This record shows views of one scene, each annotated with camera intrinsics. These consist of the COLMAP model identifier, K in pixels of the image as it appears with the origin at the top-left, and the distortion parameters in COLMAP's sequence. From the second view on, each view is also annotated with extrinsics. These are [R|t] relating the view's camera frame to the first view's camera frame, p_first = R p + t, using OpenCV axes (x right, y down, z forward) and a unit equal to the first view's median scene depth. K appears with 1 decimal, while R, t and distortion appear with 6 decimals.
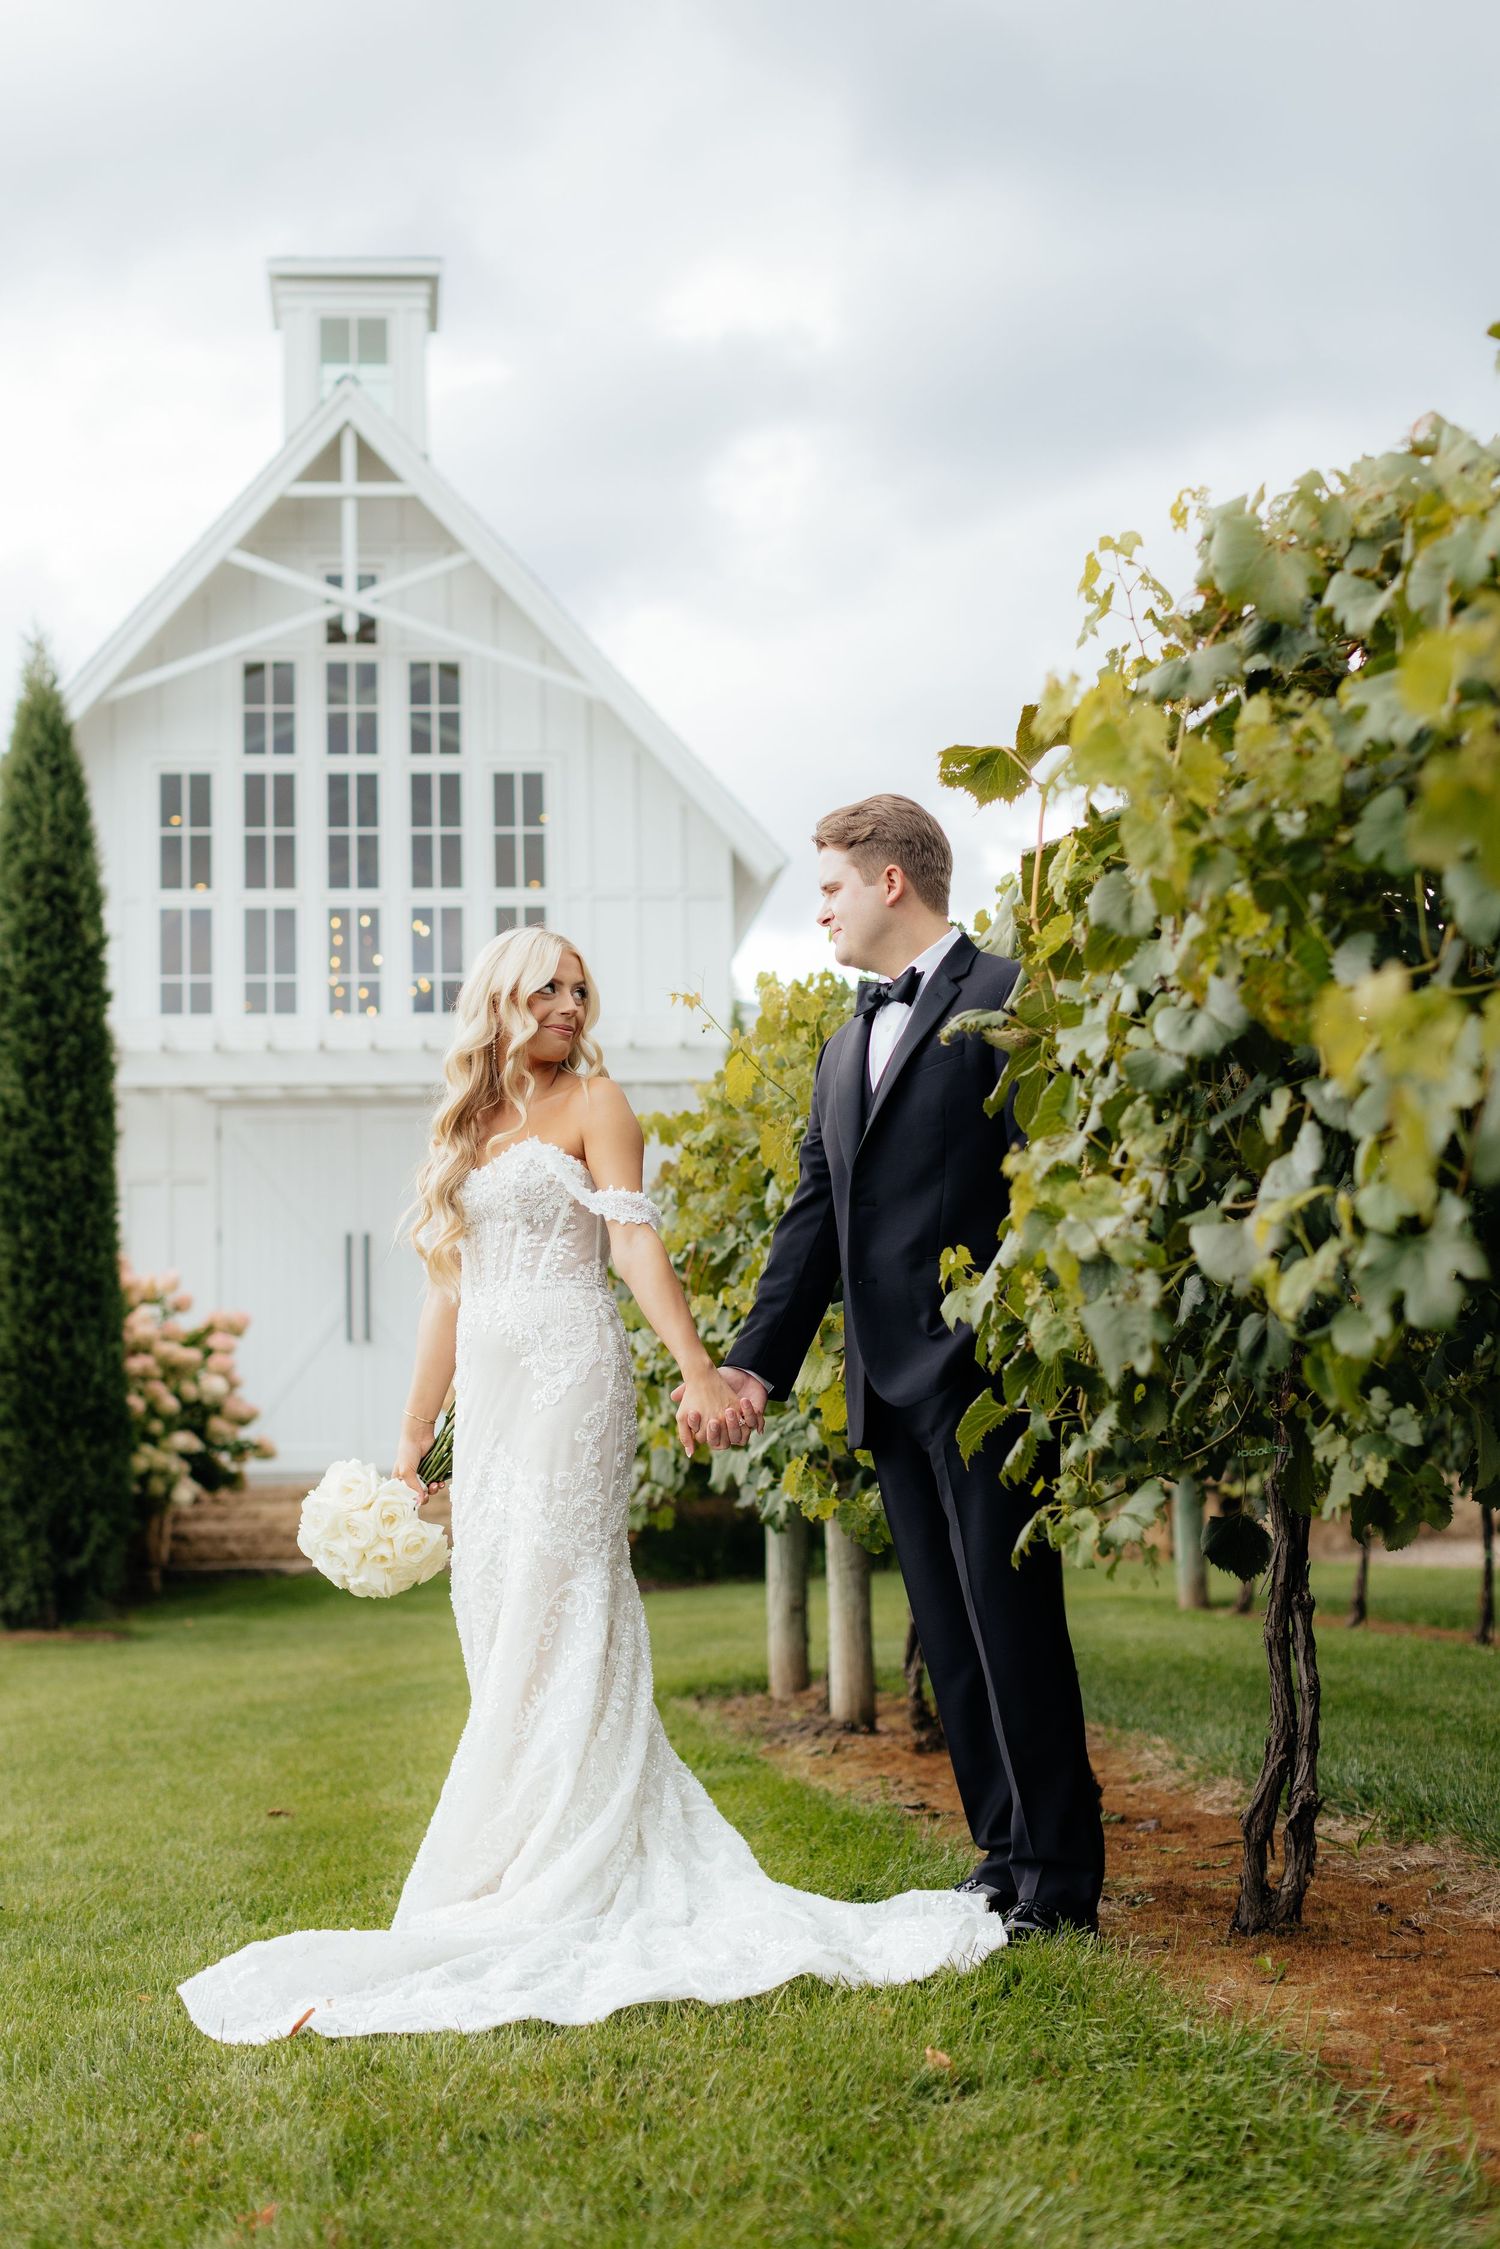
lens RADIAL K [[3277.5, 0, 744.1], [0, 3277.5, 1081.7], [0, 0, 1]] dist [0.034274, 0.000000]
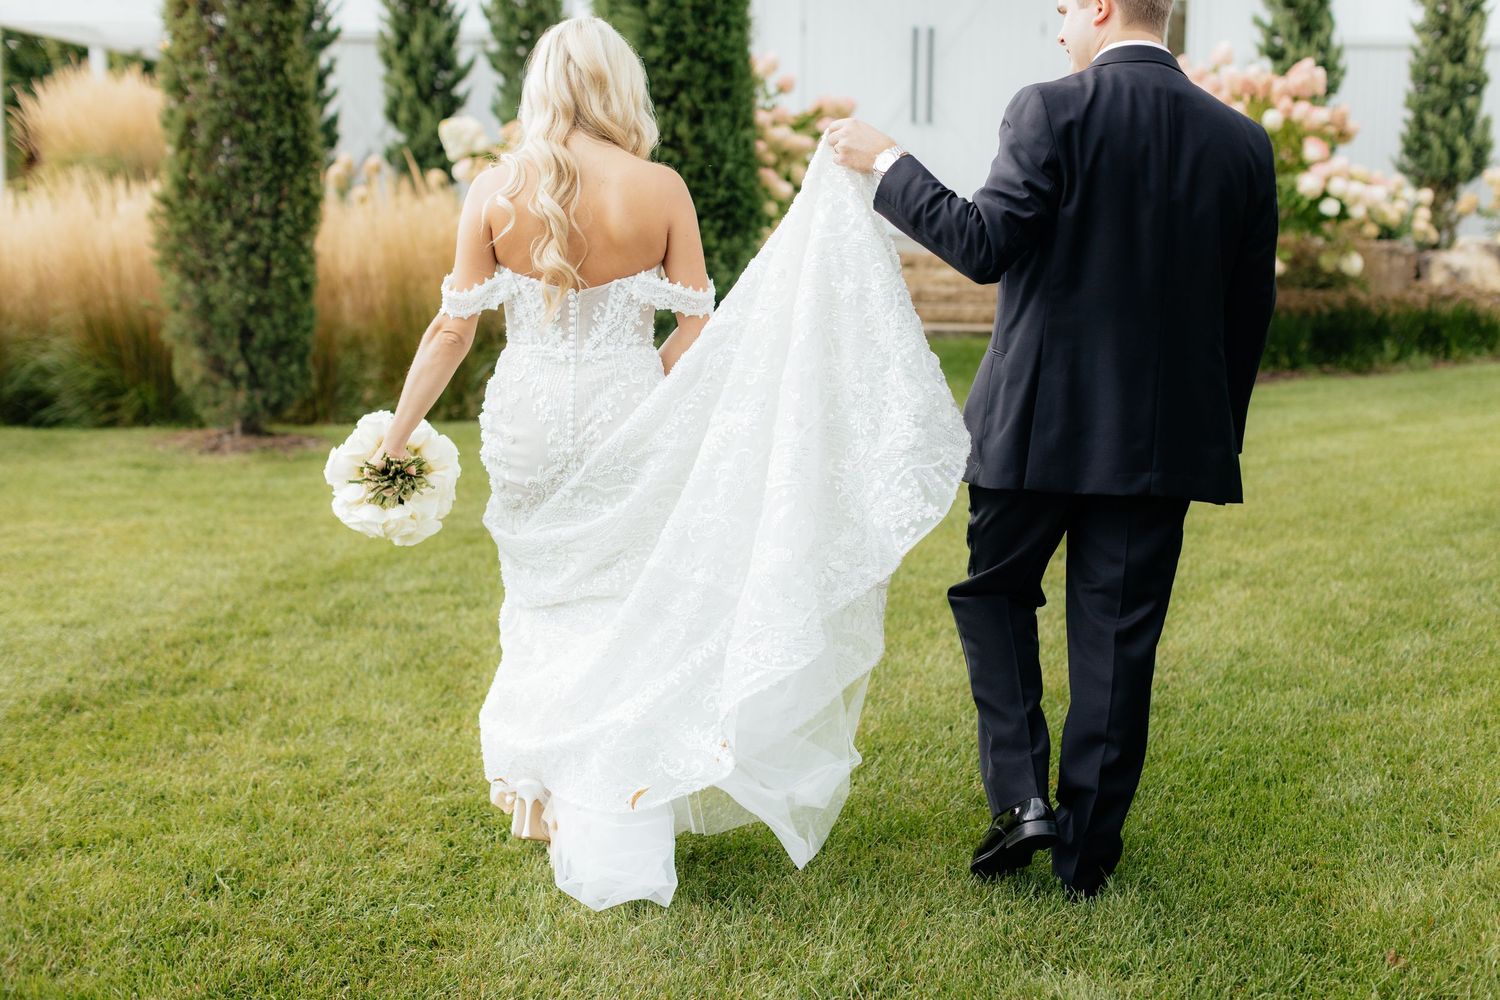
lens RADIAL K [[2186.0, 0, 754.2], [0, 2186.0, 504.8], [0, 0, 1]] dist [0.034274, 0.000000]
pose [[0.987746, 0.055311, -0.145942, -0.062066], [-0.016488, 0.966844, 0.254834, 0.016080], [0.155199, -0.249305, 0.955908, 0.252636]]
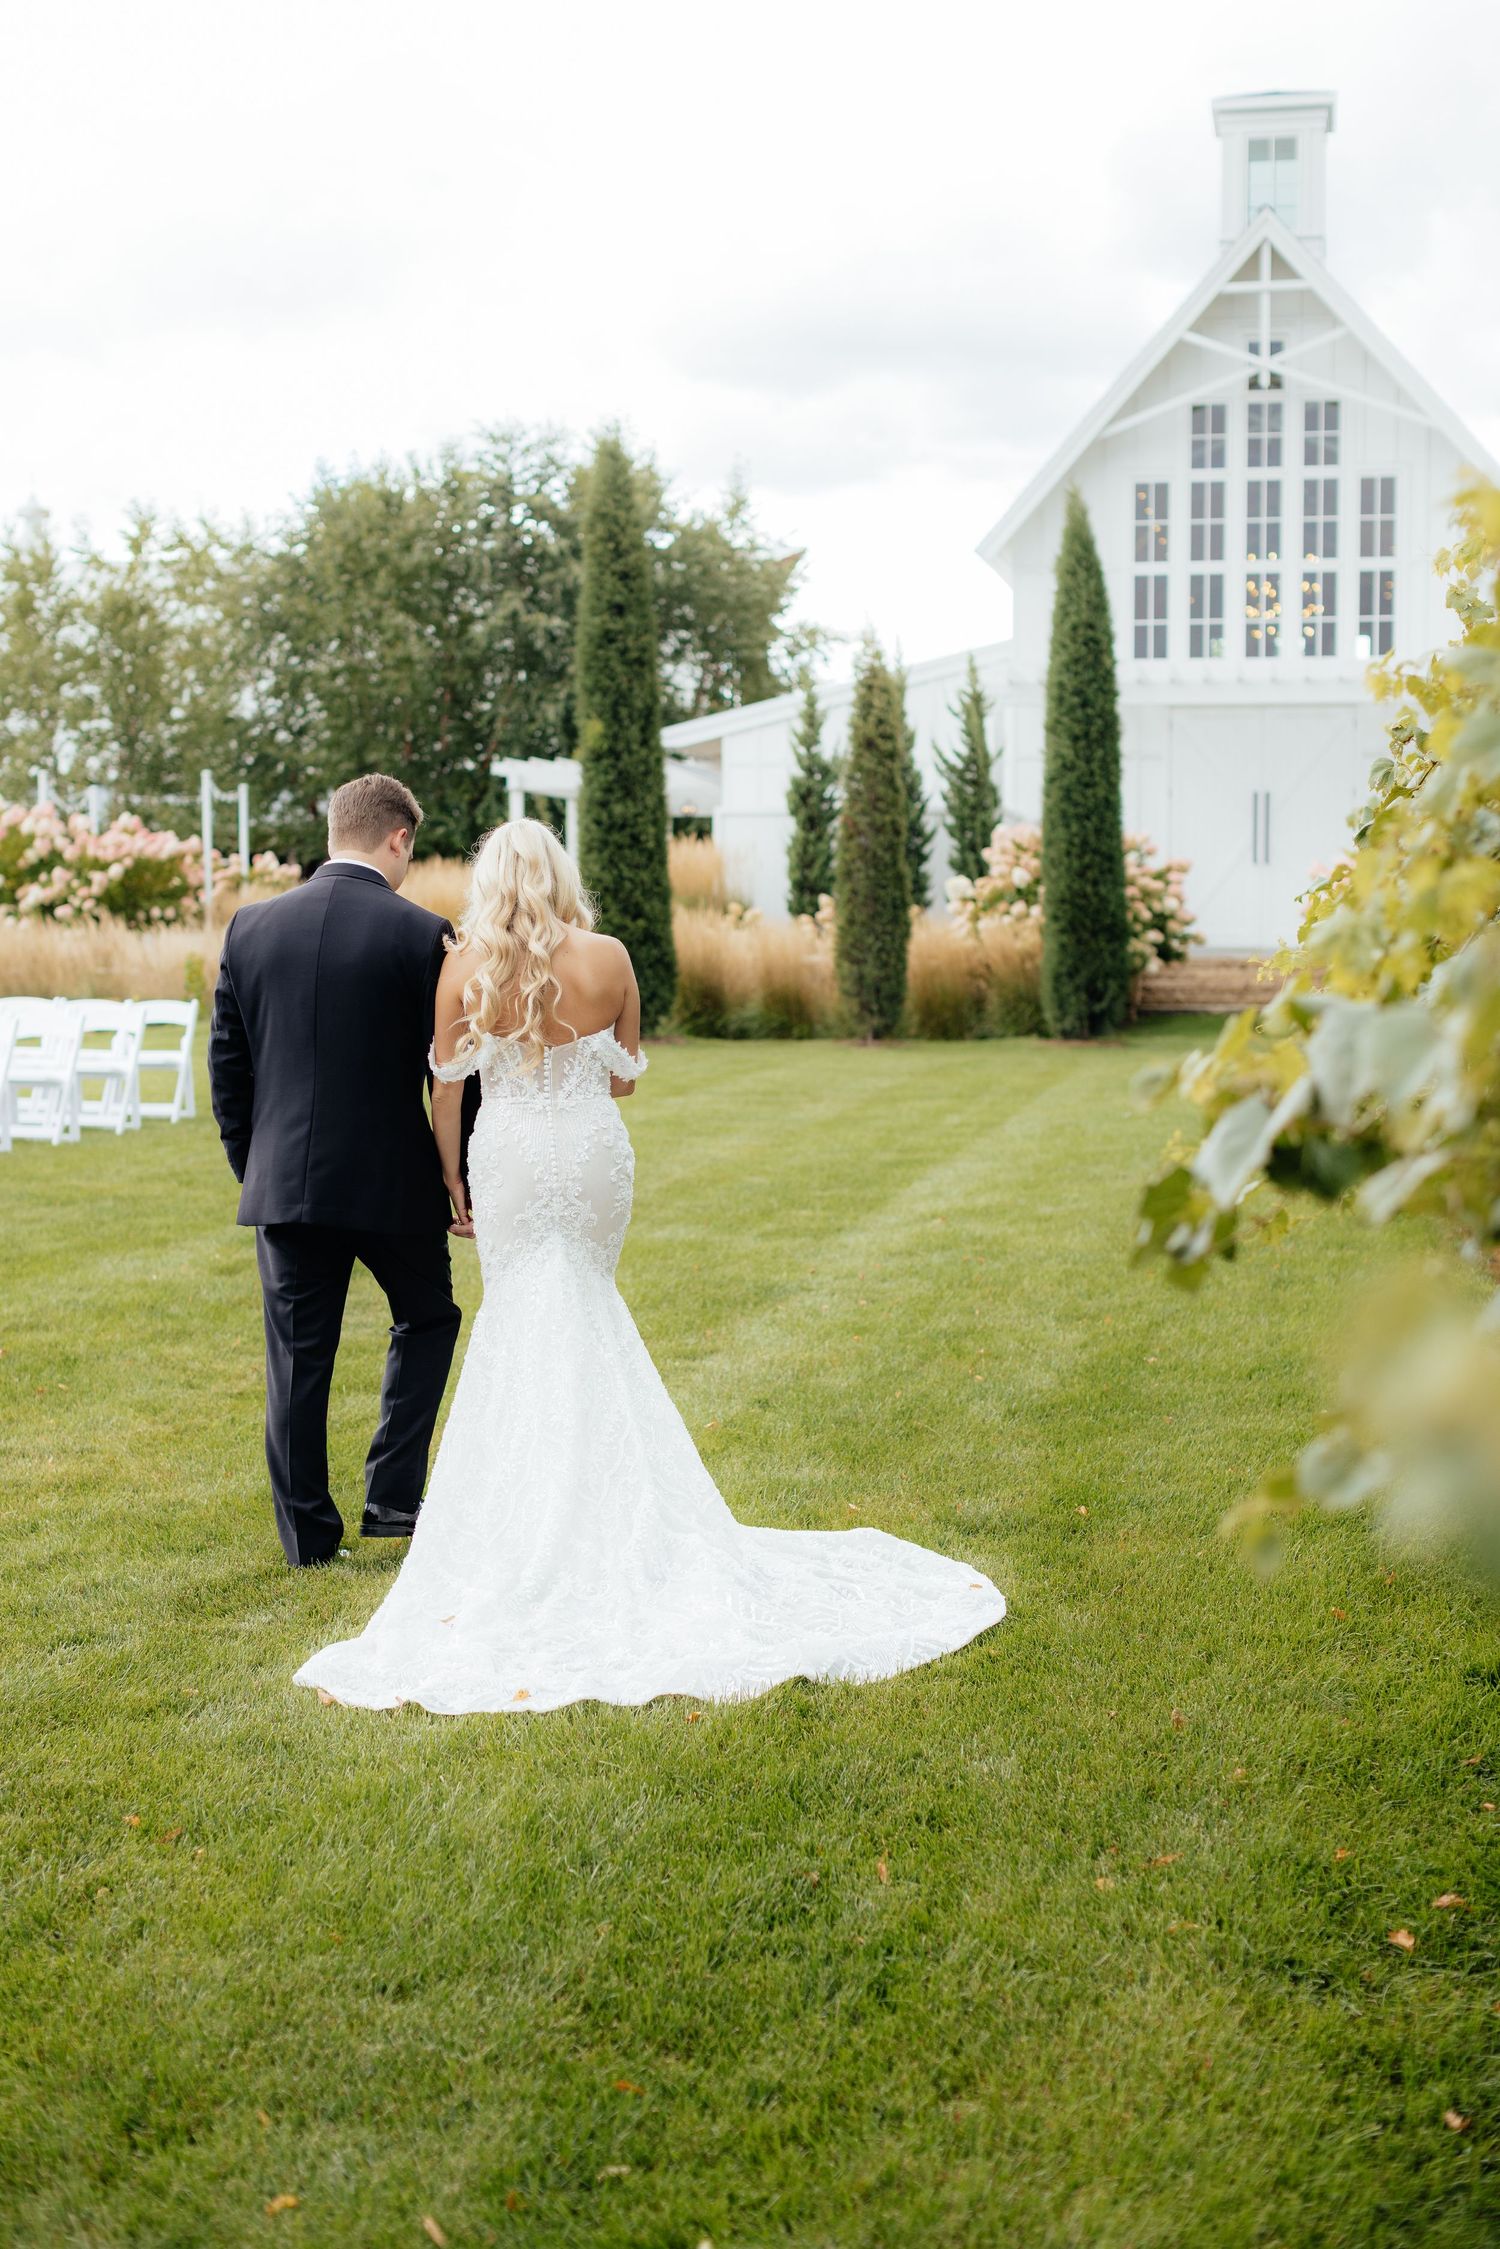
lens RADIAL K [[3277.5, 0, 710.1], [0, 3277.5, 1065.8], [0, 0, 1]] dist [0.034274, 0.000000]
pose [[0.958062, 0.034794, -0.284440, 0.078595], [0.012548, 0.986556, 0.162944, -0.085017], [0.286285, -0.159680, 0.944745, -0.561602]]
